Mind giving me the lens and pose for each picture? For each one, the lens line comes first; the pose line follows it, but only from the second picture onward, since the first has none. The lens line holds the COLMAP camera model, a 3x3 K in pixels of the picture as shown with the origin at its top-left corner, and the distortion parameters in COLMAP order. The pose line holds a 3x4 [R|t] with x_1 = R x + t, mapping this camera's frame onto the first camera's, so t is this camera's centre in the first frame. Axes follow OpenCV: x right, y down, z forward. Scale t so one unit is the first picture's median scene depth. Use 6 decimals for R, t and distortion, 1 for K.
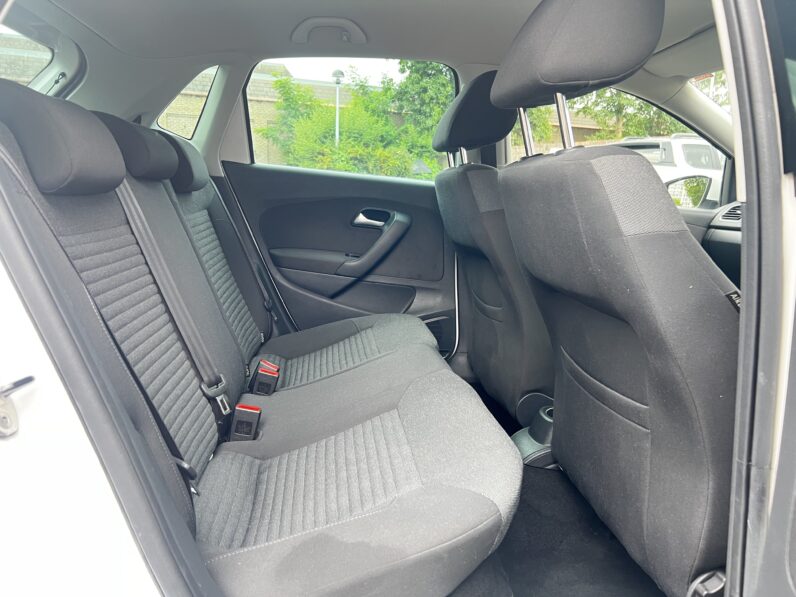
lens RADIAL K [[604.2, 0, 401.3], [0, 604.2, 299.0], [0, 0, 1]] dist [0.009045, -0.015210]
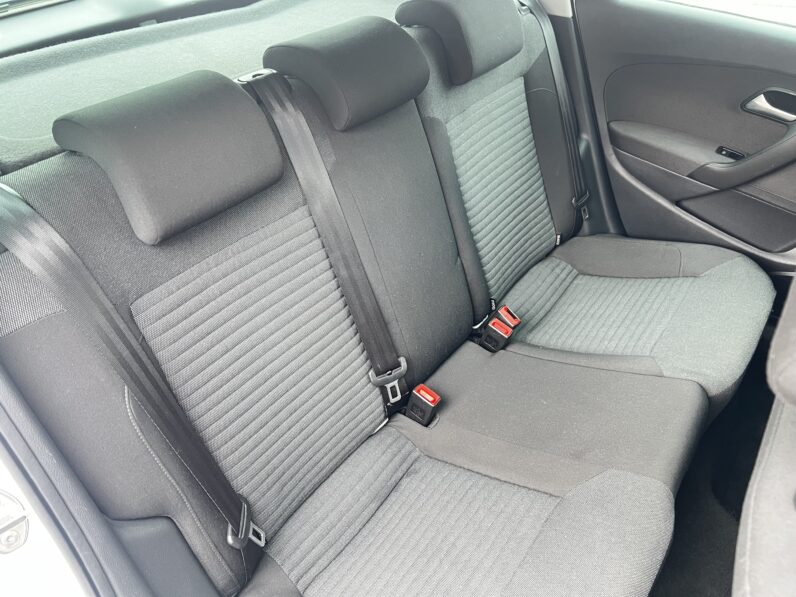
lens RADIAL K [[604.2, 0, 401.3], [0, 604.2, 299.0], [0, 0, 1]] dist [0.009045, -0.015210]
pose [[0.732642, 0.407547, -0.545106, 0.103870], [-0.113637, 0.862908, 0.492418, -0.257331], [0.671060, -0.298822, 0.678516, 0.261161]]
